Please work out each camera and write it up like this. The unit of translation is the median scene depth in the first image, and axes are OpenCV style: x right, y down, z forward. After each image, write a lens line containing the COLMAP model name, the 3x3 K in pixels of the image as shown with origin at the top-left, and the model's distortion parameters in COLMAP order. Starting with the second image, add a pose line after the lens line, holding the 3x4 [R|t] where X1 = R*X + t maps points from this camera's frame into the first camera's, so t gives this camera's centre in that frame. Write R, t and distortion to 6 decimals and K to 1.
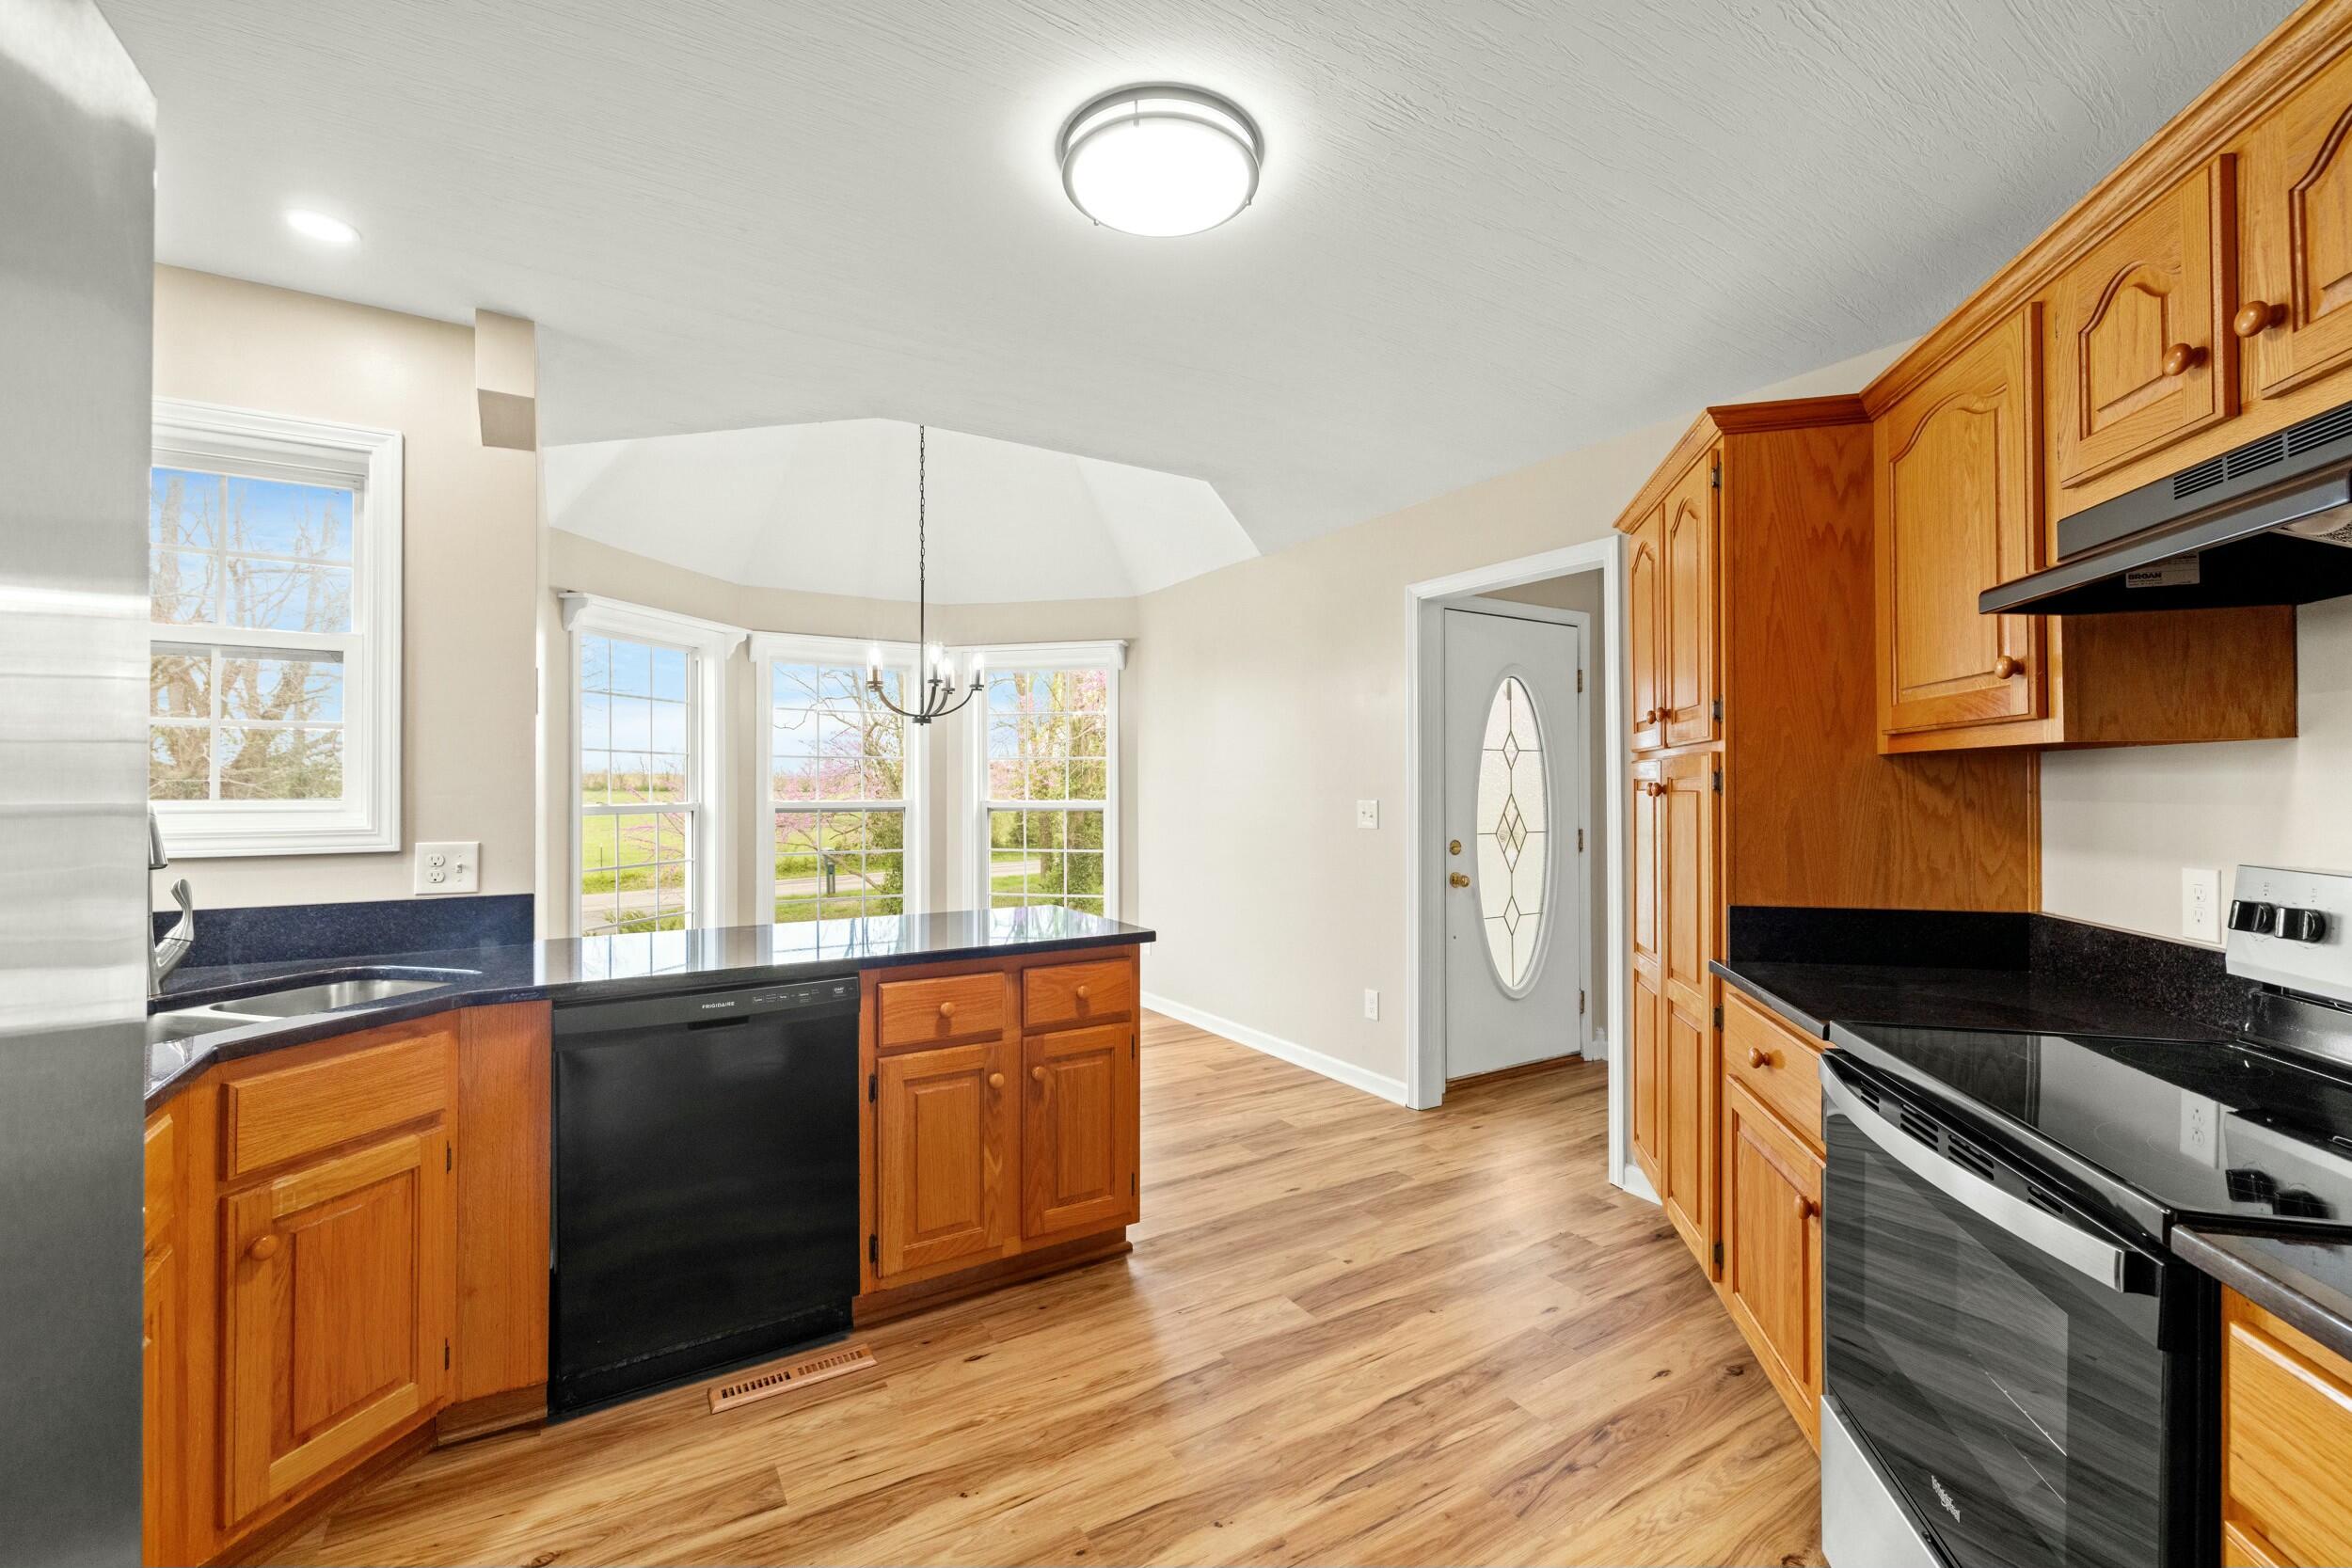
lens RADIAL K [[990.7, 0, 1180.4], [0, 990.7, 785.9], [0, 0, 1]] dist [0.003612, 0.000474]
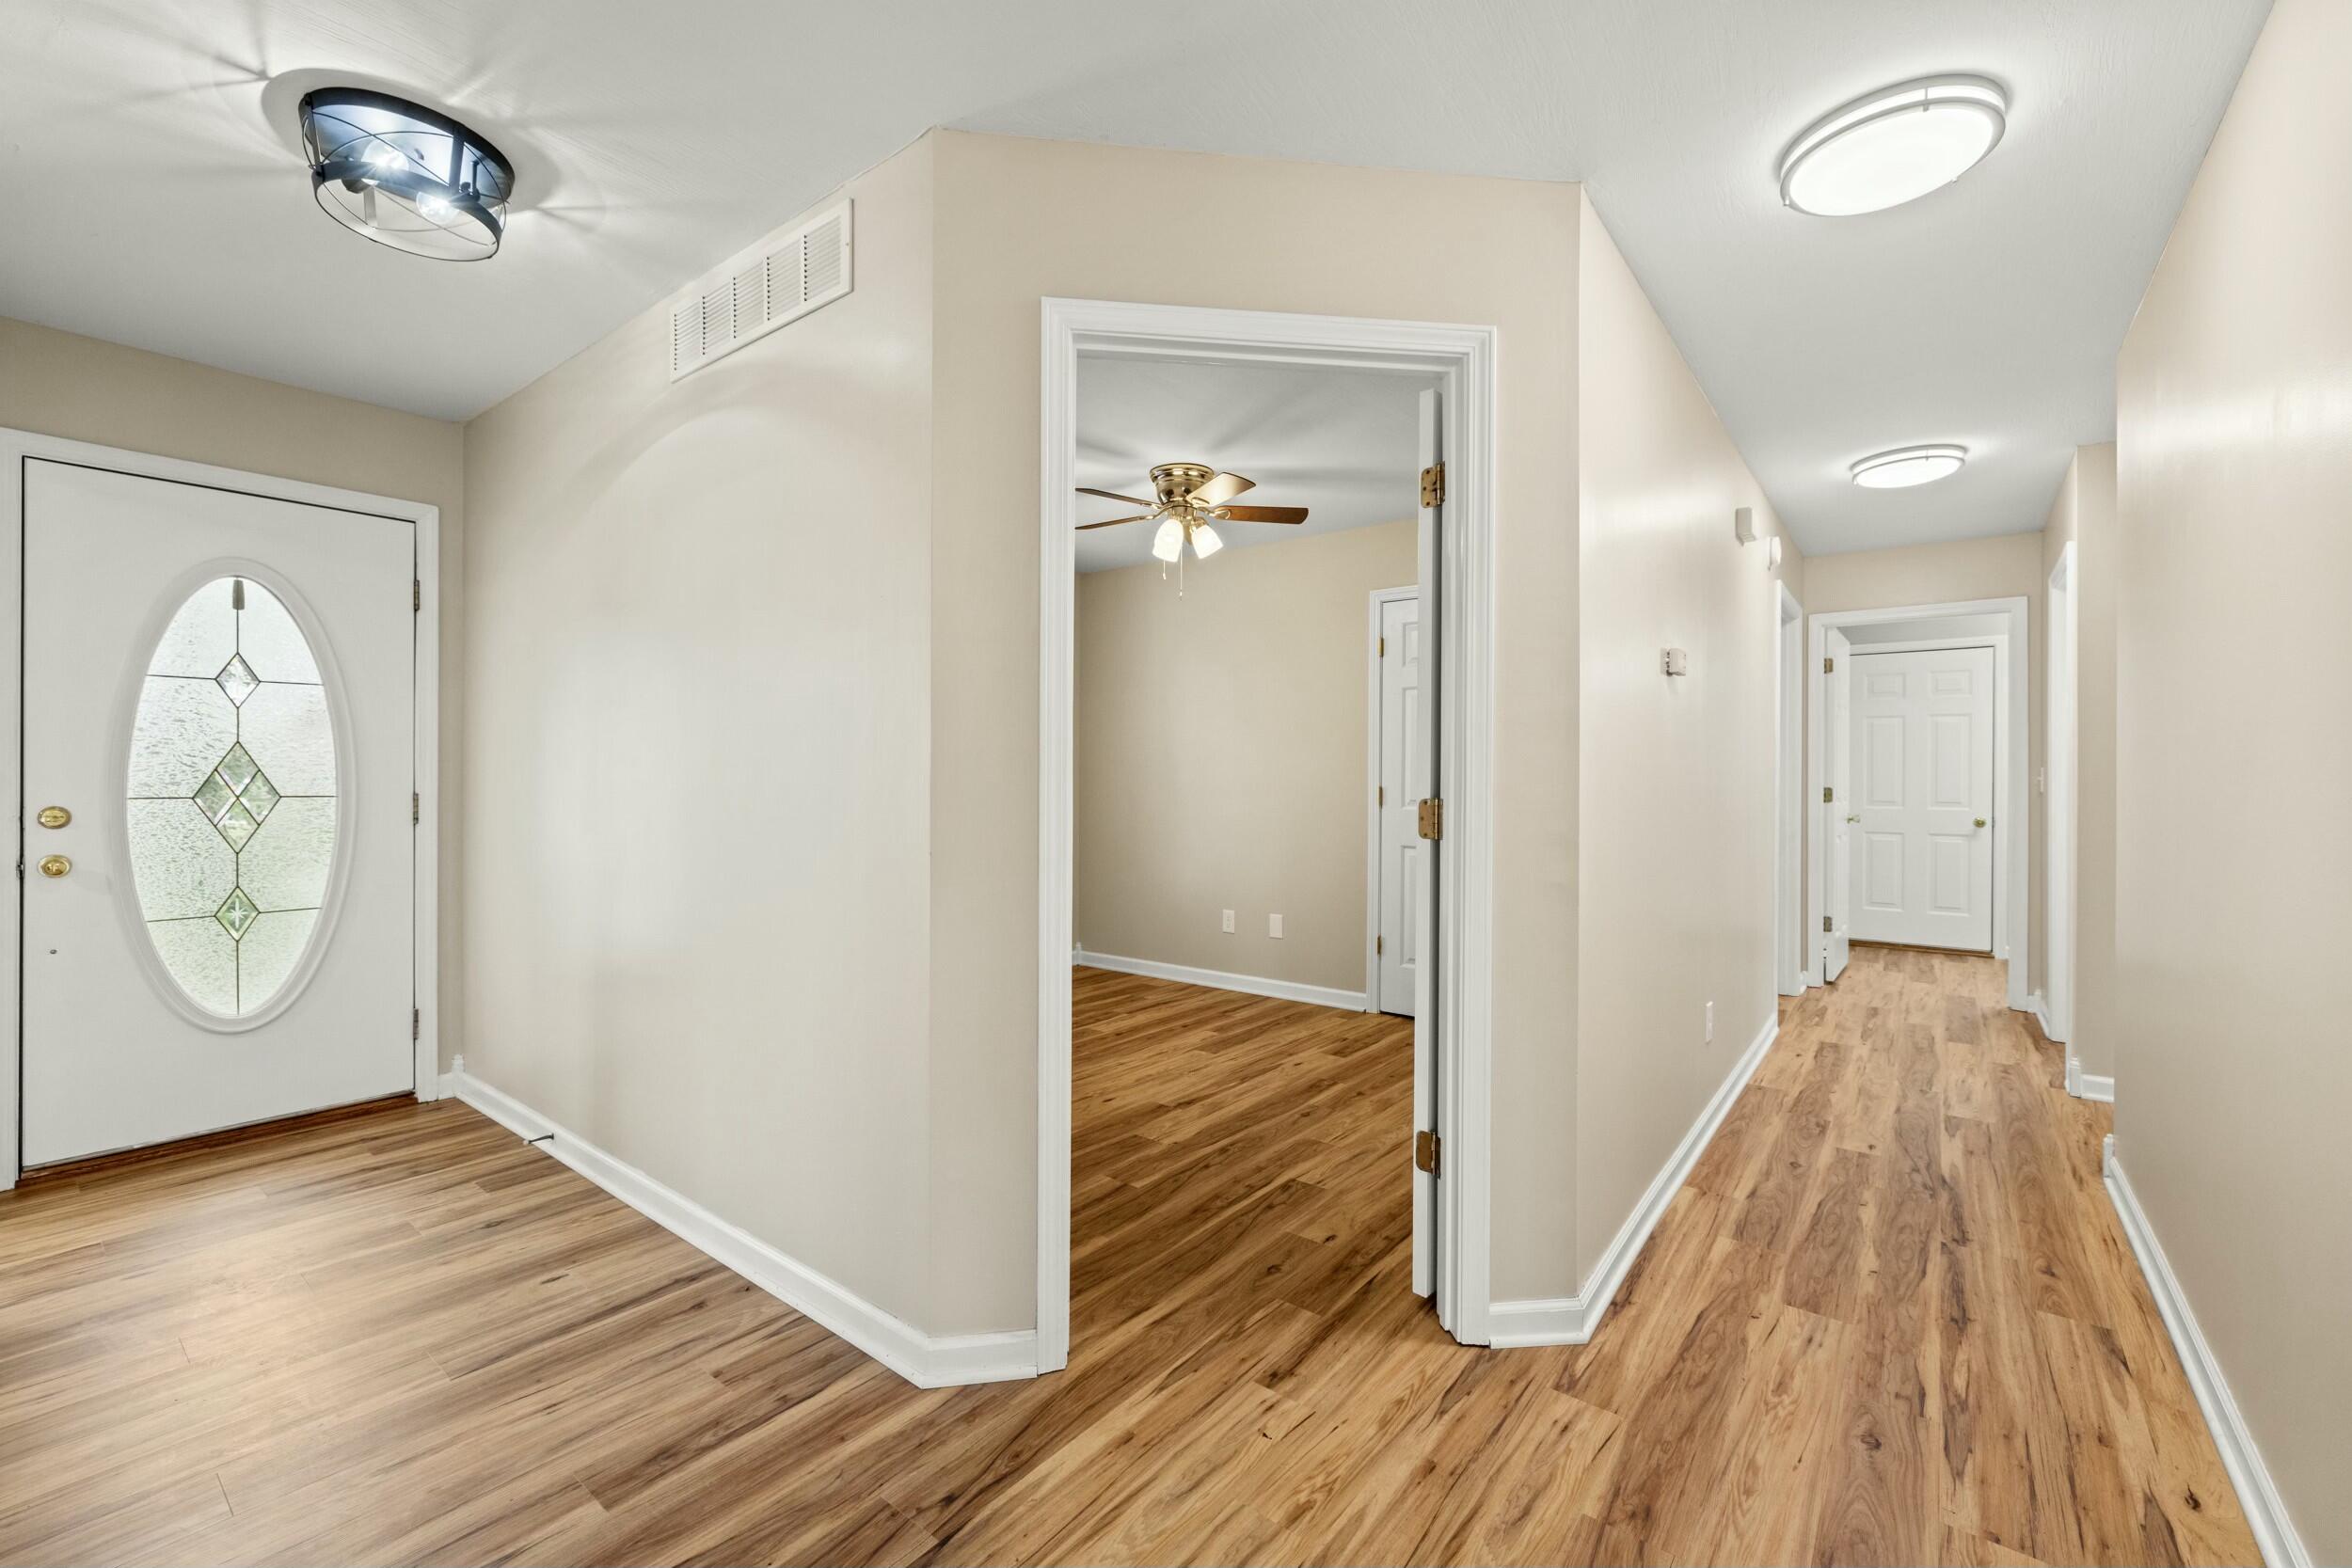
lens RADIAL K [[990.7, 0, 1157.2], [0, 990.7, 771.8], [0, 0, 1]] dist [0.003612, 0.000474]
pose [[0.932872, 0.005113, 0.360171, 1.380937], [-0.006365, 0.999977, 0.002291, 0.047682], [-0.360151, -0.004430, 0.932884, 0.210591]]
